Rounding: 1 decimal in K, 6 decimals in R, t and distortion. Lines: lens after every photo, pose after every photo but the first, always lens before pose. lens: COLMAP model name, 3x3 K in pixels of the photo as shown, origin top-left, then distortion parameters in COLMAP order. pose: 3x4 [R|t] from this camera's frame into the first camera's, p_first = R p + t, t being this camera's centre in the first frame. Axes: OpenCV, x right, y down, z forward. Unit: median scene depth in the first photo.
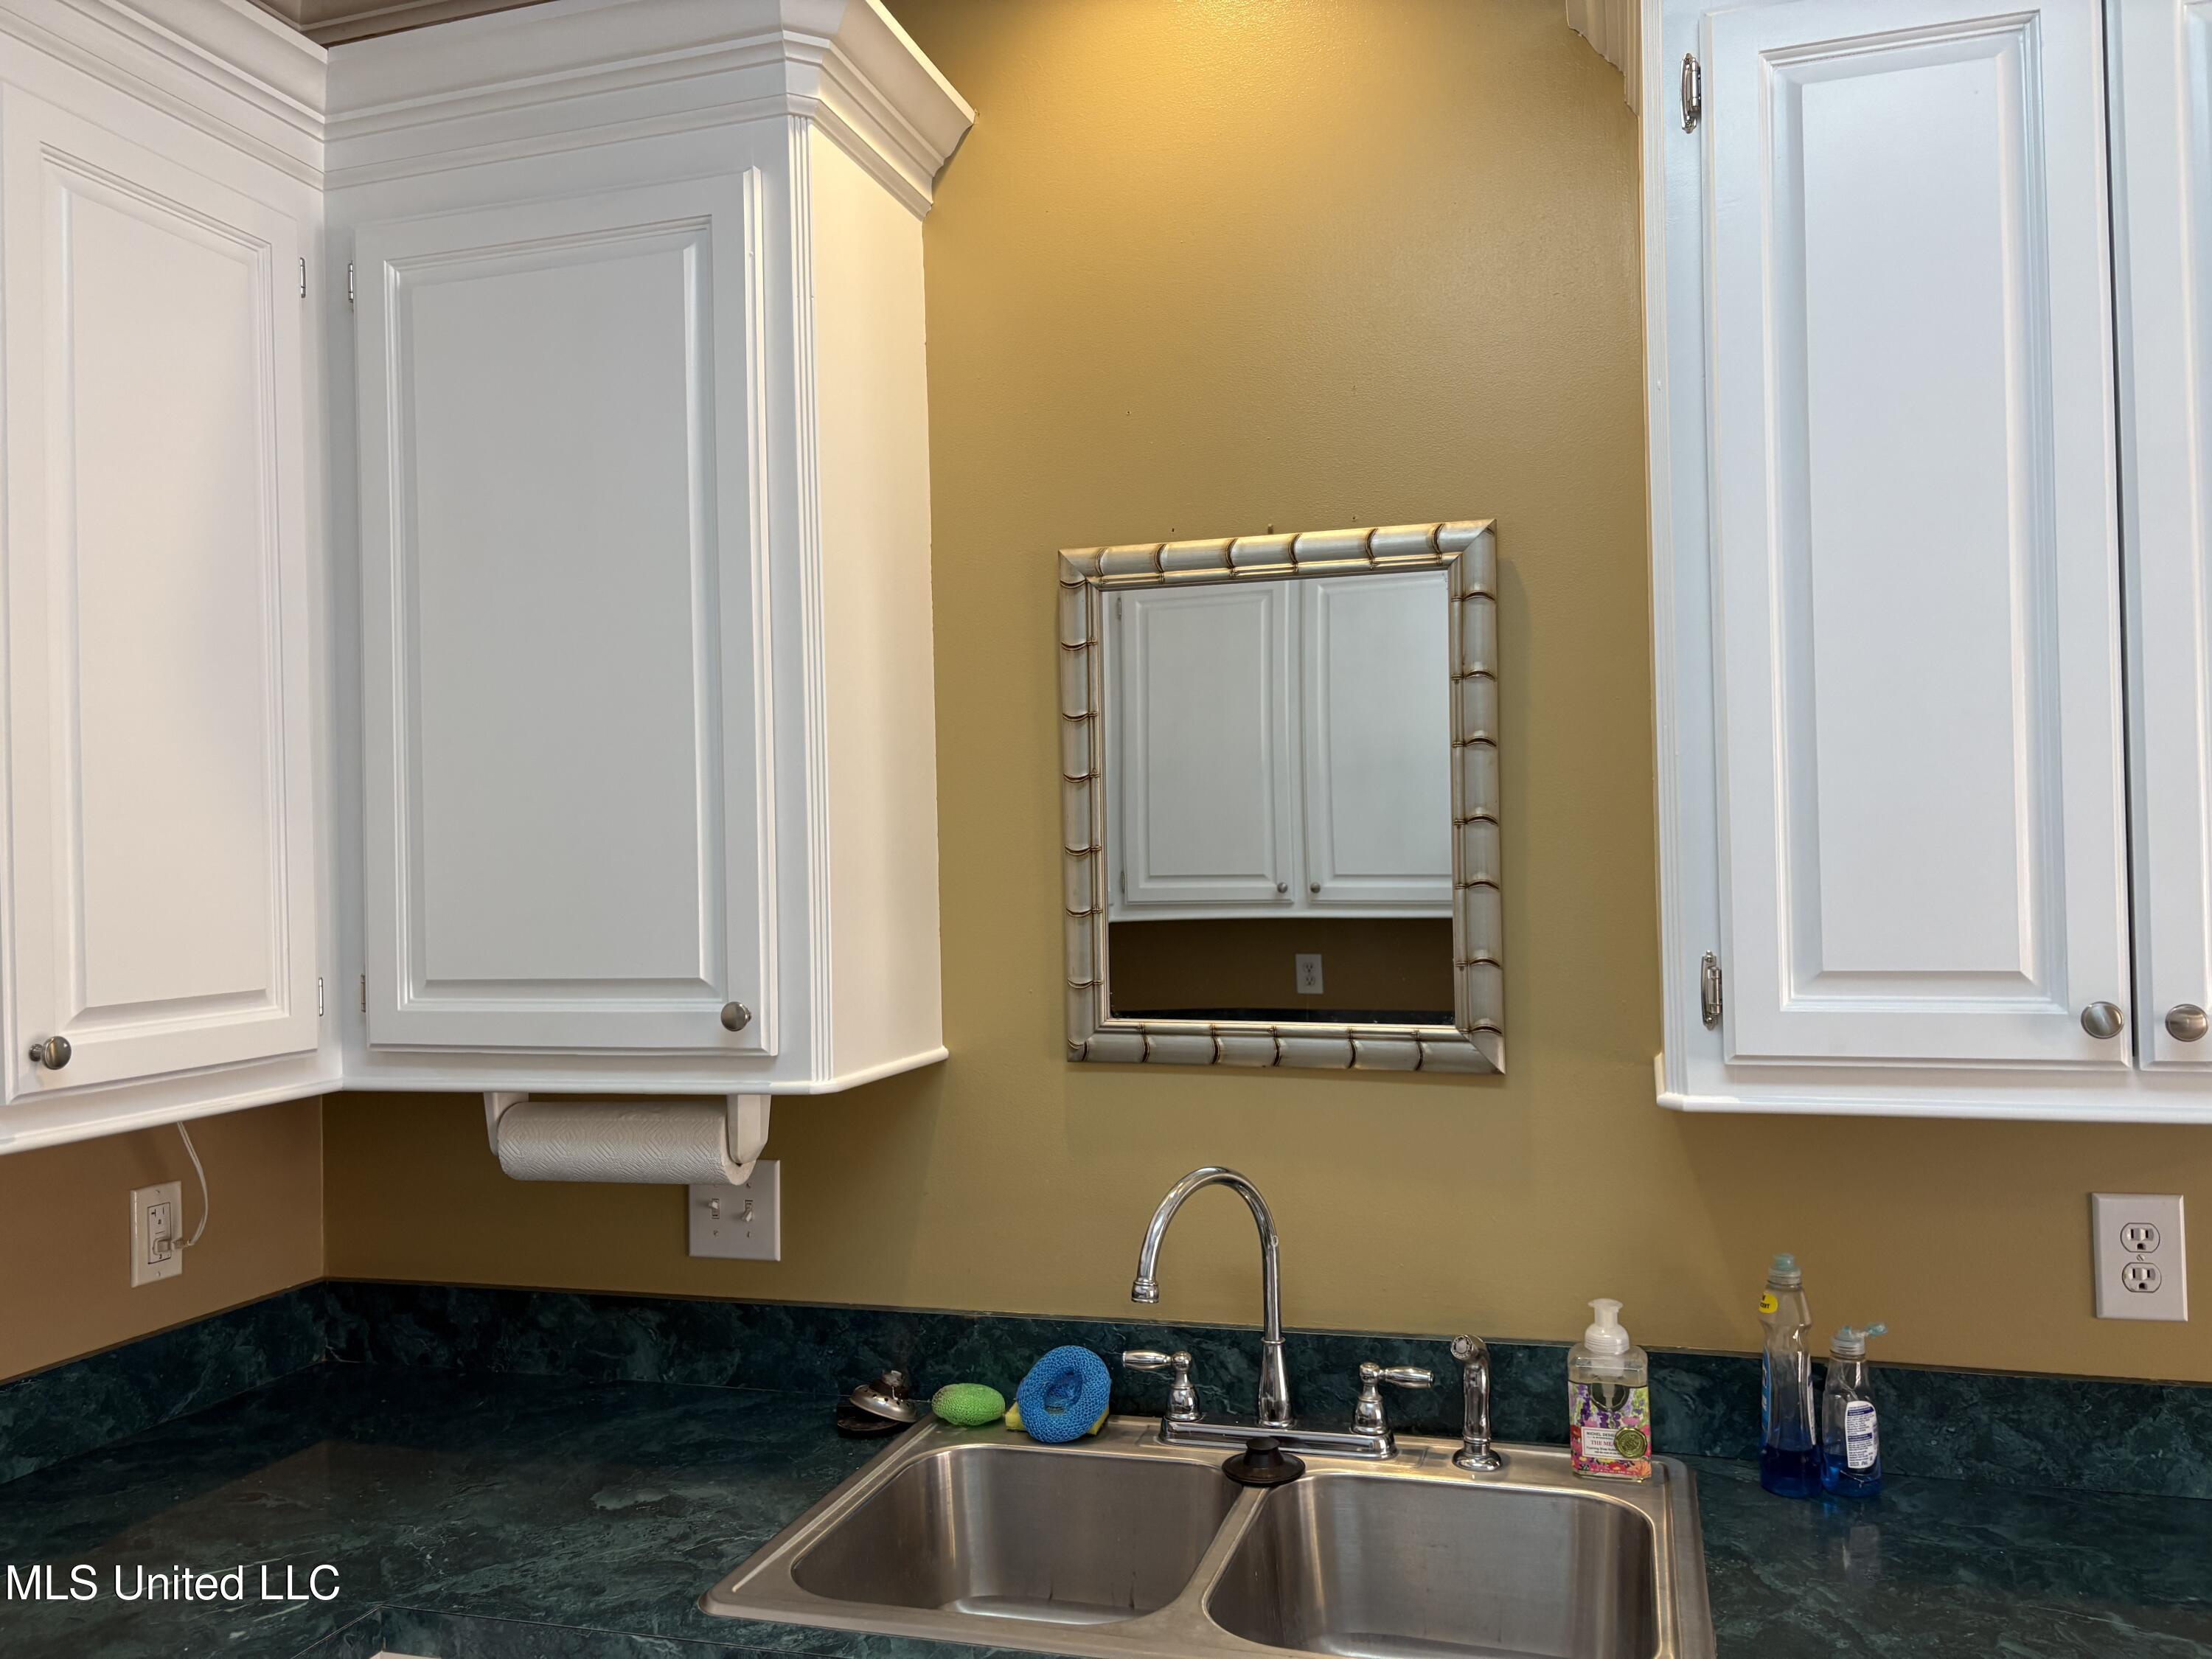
lens RADIAL K [[1681.7, 0, 1110.7], [0, 1681.7, 843.4], [0, 0, 1]] dist [0.012292, 0.003438]
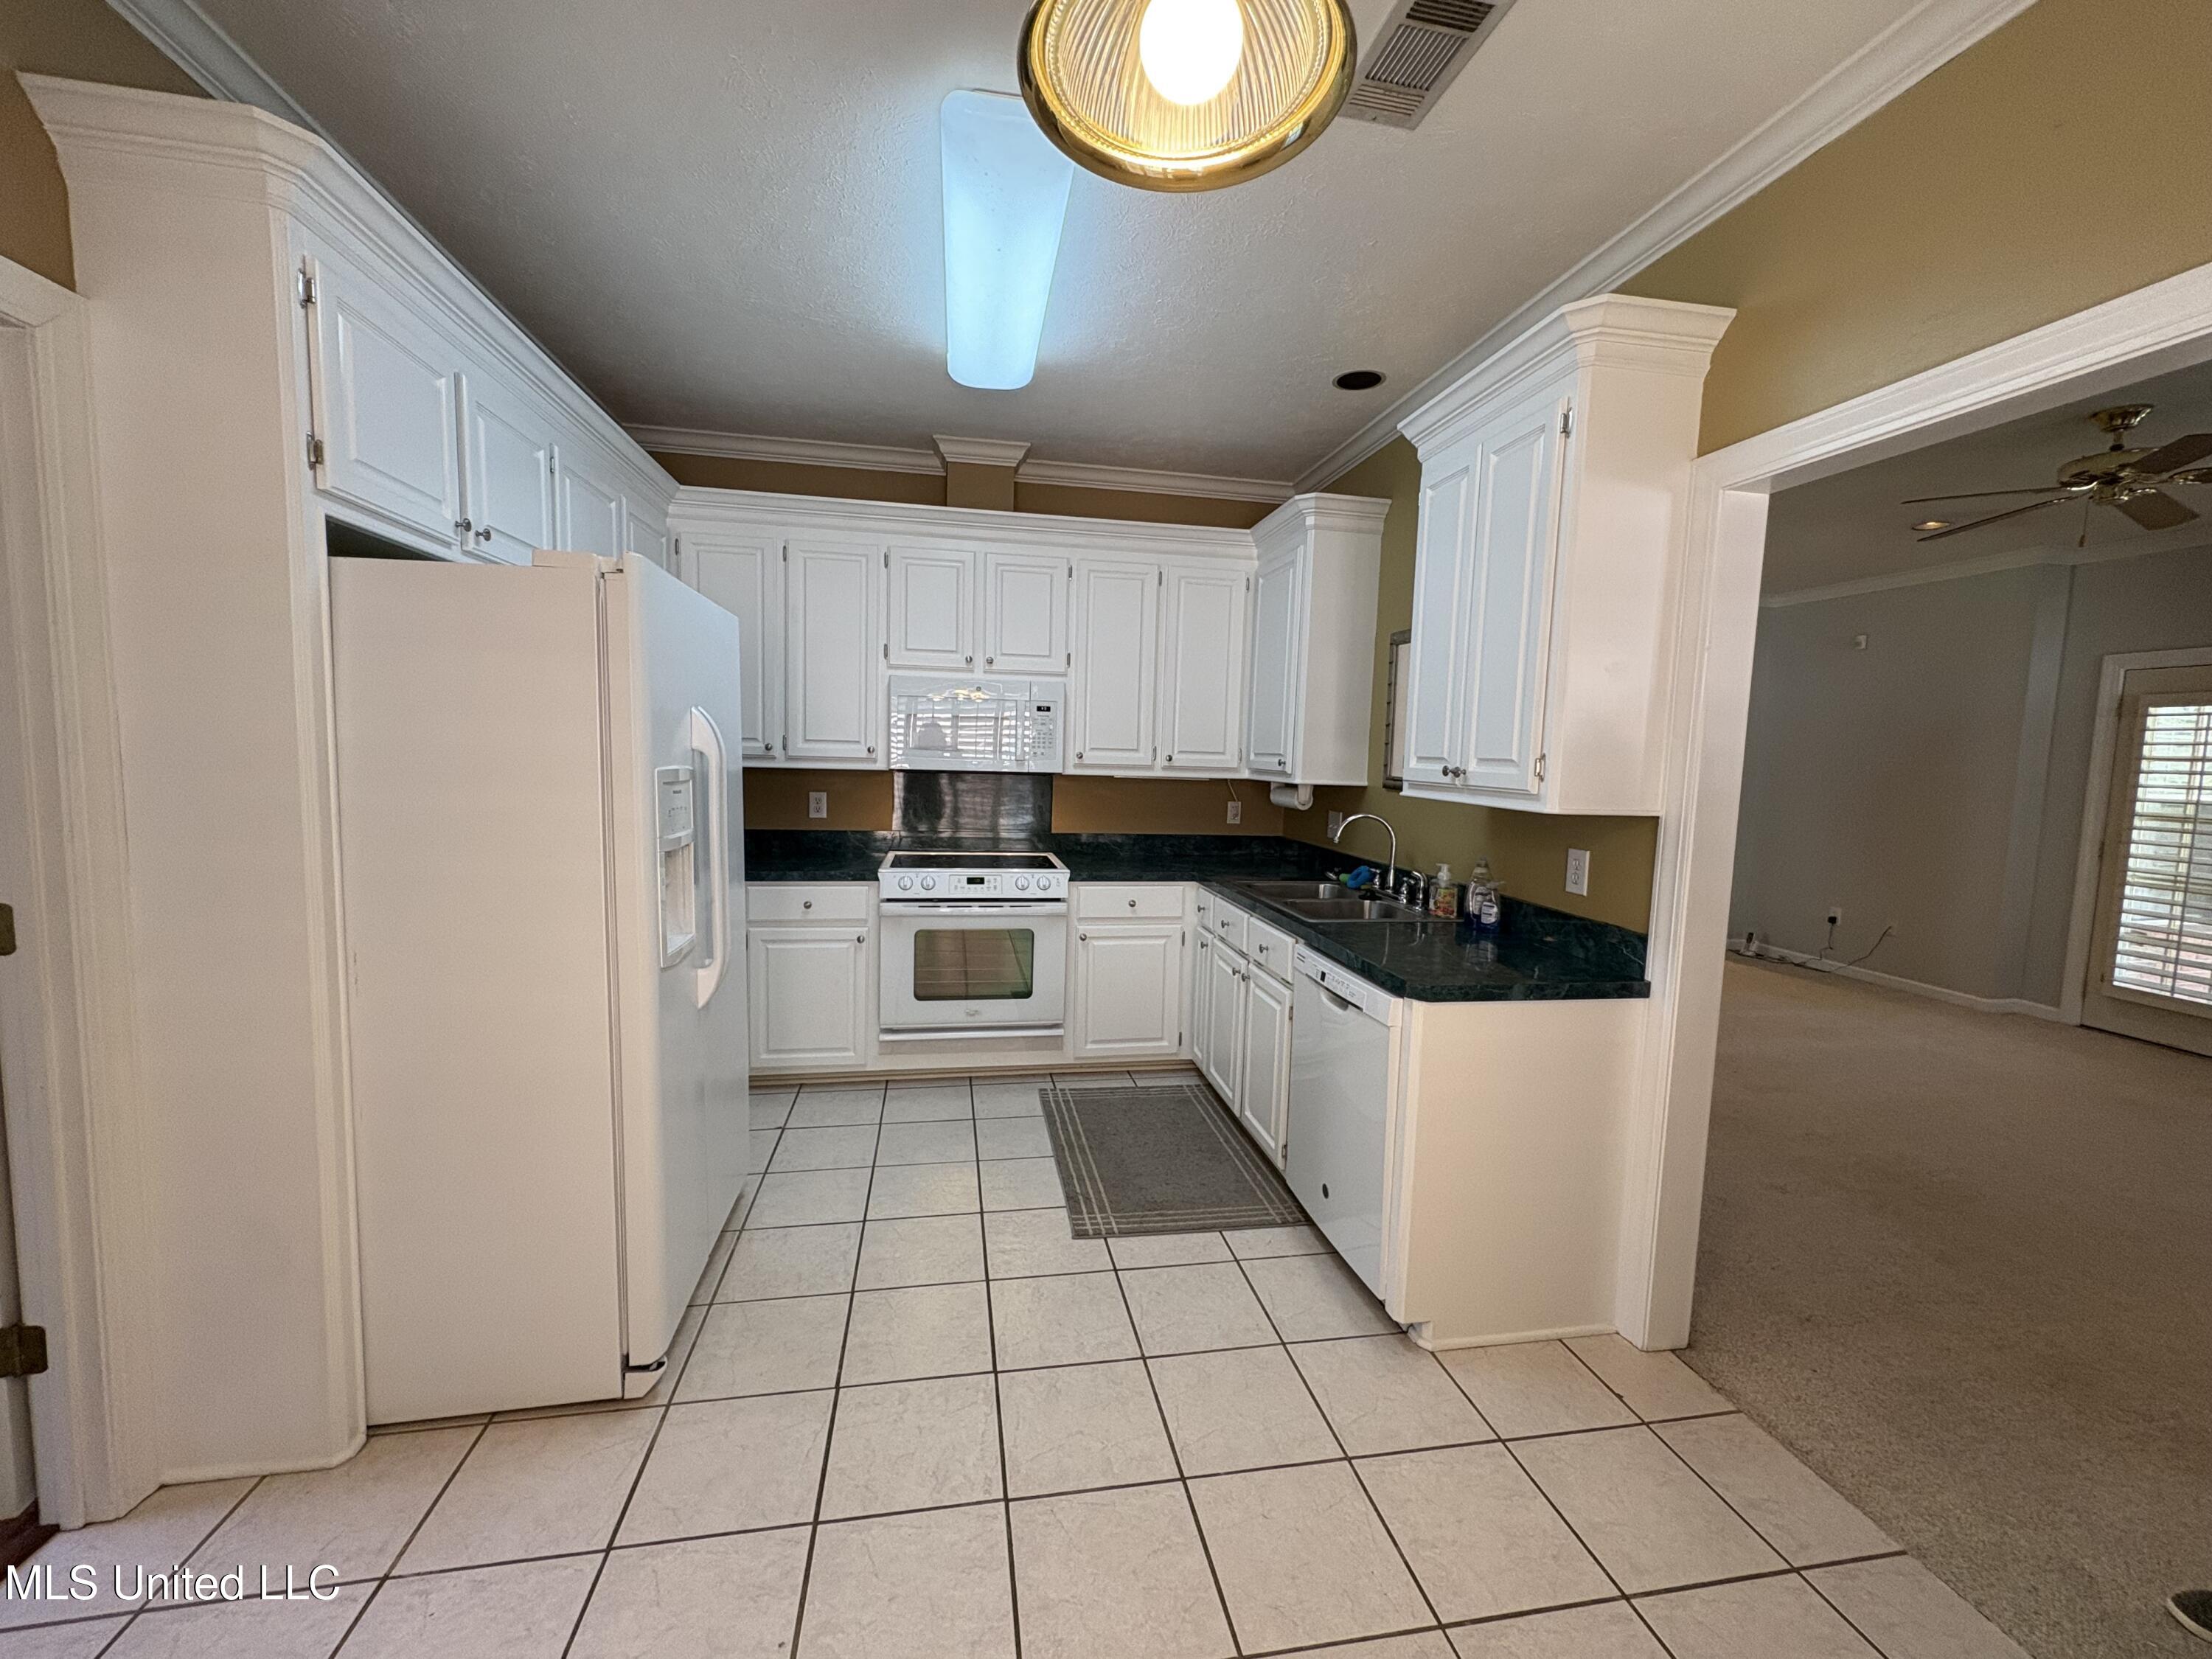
lens RADIAL K [[884.4, 0, 1106.6], [0, 884.4, 827.2], [0, 0, 1]] dist [-0.001876, -0.000048]
pose [[0.446095, 0.115838, -0.887458, 1.369167], [-0.033103, 0.993046, 0.112980, 0.028428], [0.894373, -0.021022, 0.446827, -0.306966]]
